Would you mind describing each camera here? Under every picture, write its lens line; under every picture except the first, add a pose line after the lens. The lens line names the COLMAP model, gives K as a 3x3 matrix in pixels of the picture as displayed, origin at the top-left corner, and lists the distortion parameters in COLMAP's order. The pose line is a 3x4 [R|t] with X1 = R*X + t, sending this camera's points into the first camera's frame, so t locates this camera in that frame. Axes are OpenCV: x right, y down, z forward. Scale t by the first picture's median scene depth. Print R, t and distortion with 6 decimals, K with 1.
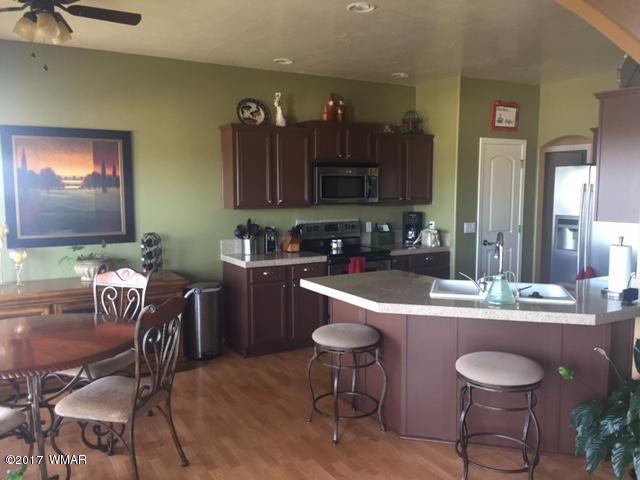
lens RADIAL K [[529.0, 0, 320.0], [0, 529.0, 240.0], [0, 0, 1]] dist [0.000430, -0.001499]
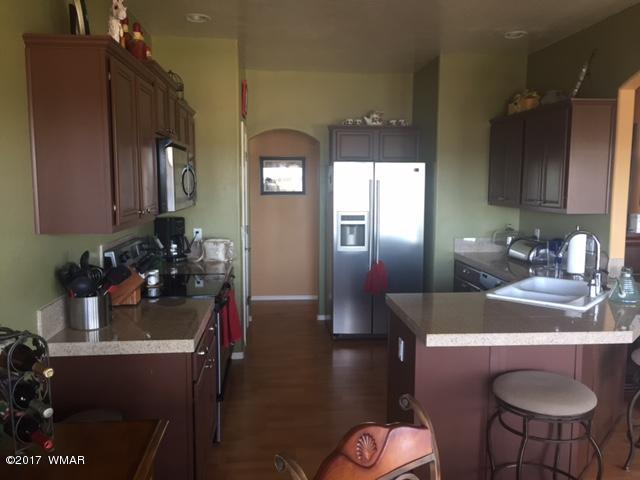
lens RADIAL K [[545.2, 0, 320.0], [0, 545.2, 240.0], [0, 0, 1]] dist [-0.003238, -0.003797]
pose [[0.409618, -0.095360, 0.907259, -0.479693], [0.083965, 0.994241, 0.066593, -0.065212], [-0.908385, 0.048900, 0.415266, 0.619649]]
